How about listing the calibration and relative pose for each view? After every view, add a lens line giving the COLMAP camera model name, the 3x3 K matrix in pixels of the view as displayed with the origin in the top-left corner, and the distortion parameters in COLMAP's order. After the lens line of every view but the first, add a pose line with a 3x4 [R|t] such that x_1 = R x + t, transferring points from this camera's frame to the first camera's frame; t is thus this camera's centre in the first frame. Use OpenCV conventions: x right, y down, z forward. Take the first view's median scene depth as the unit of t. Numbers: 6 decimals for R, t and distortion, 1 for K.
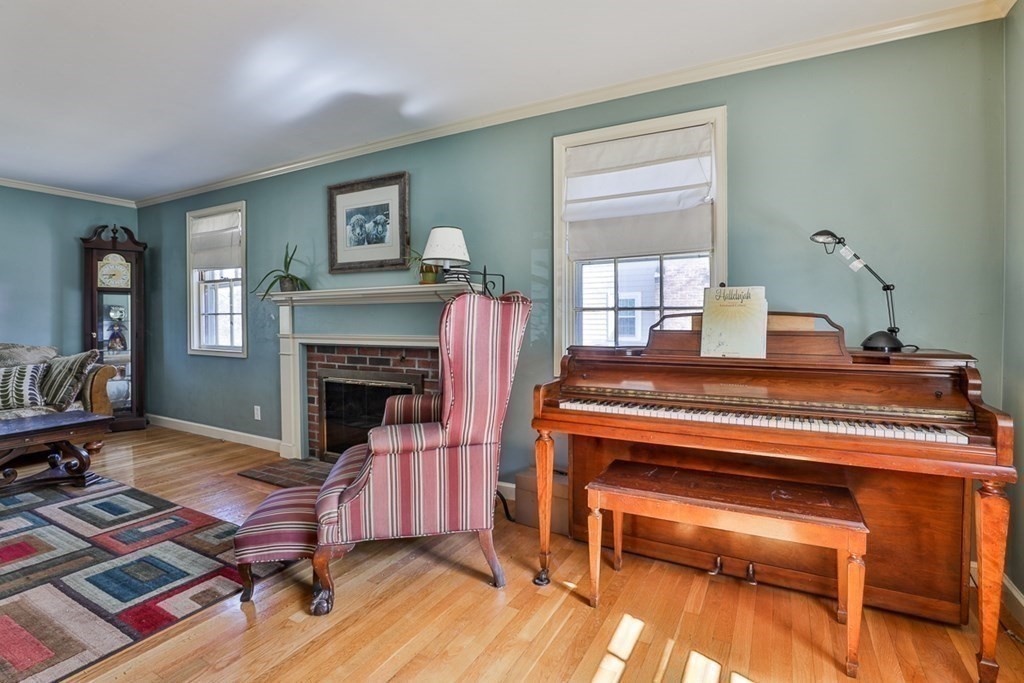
lens RADIAL K [[478.3, 0, 514.4], [0, 478.3, 325.2], [0, 0, 1]] dist [-0.036999, 0.010011]
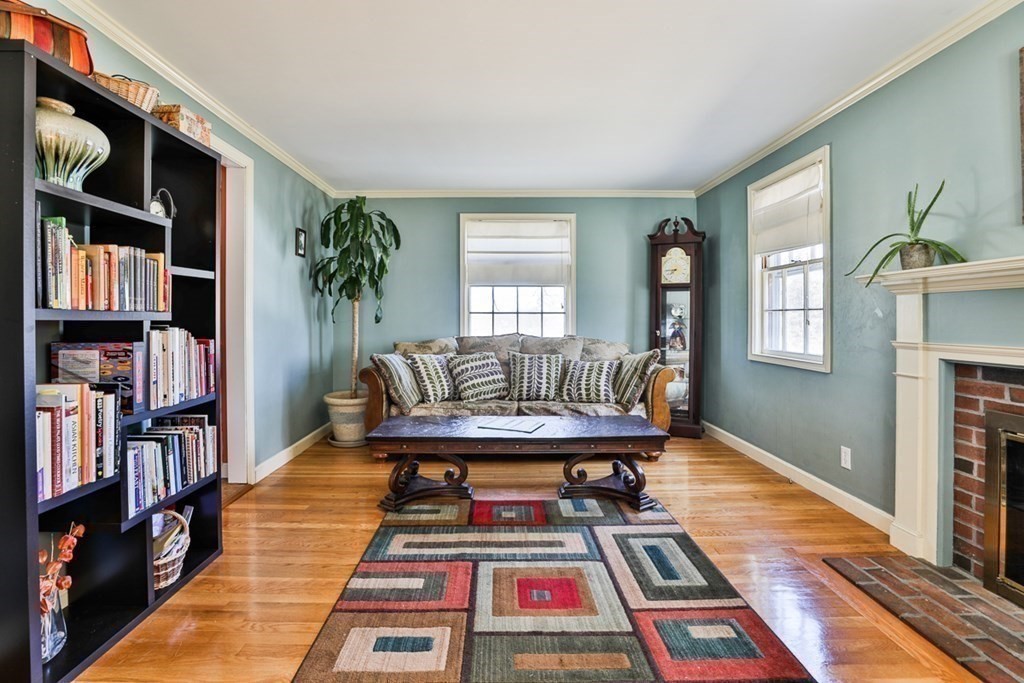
lens RADIAL K [[478.3, 0, 514.4], [0, 478.3, 325.2], [0, 0, 1]] dist [-0.036999, 0.010011]
pose [[0.503458, 0.013355, -0.863916, -0.230089], [-0.009123, 0.999907, 0.010141, -0.003404], [0.863971, 0.002776, 0.503533, 0.289201]]
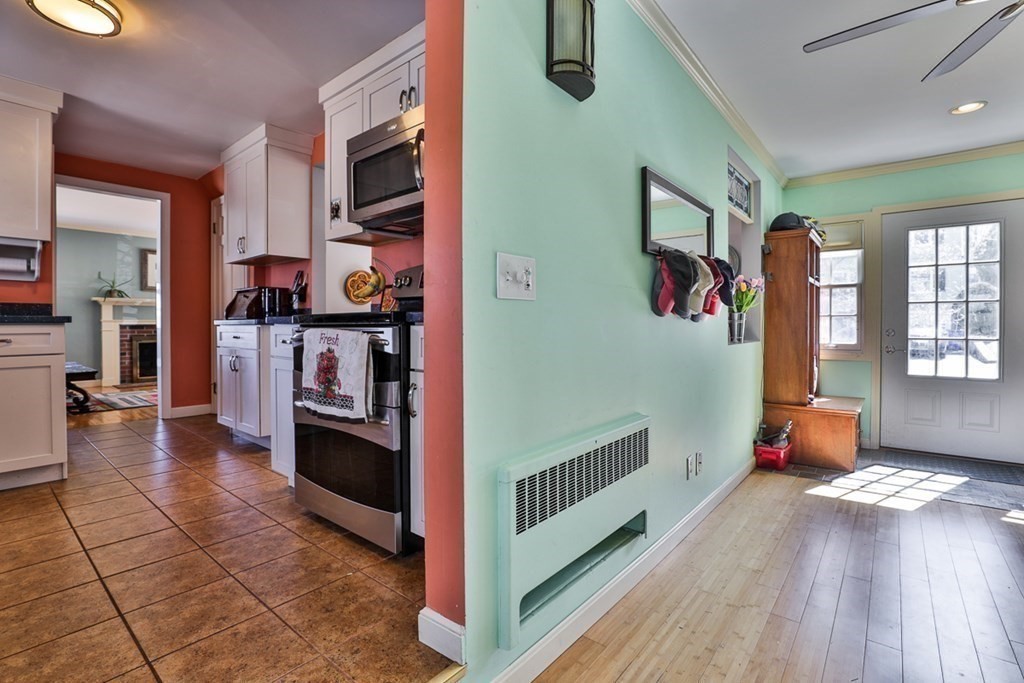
lens RADIAL K [[469.6, 0, 511.6], [0, 469.6, 329.0], [0, 0, 1]] dist [-0.060079, 0.018751]
pose [[0.184192, -0.009737, 0.982842, -1.975352], [0.013695, 0.999879, 0.007339, 0.063940], [-0.982795, 0.012108, 0.184303, -0.916863]]
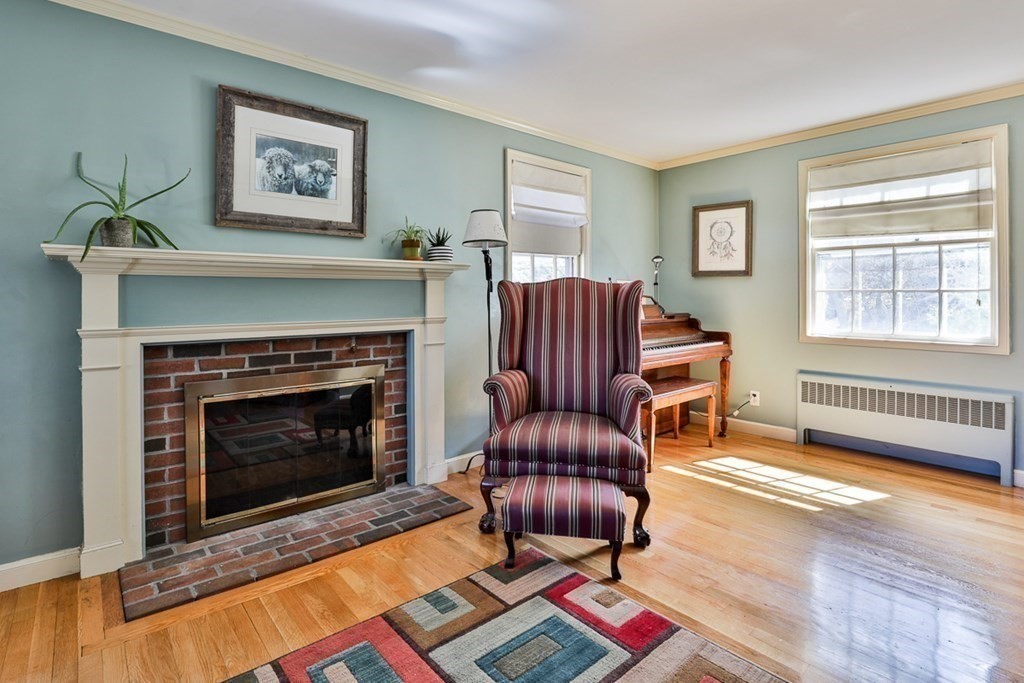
lens RADIAL K [[511.6, 0, 491.2], [0, 511.6, 296.3], [0, 0, 1]] dist [-0.041340, 0.012564]
pose [[0.366023, 0.002971, 0.930601, -0.837028], [0.011700, 0.999901, -0.007794, -0.007269], [-0.930532, 0.013741, 0.365952, 0.418505]]
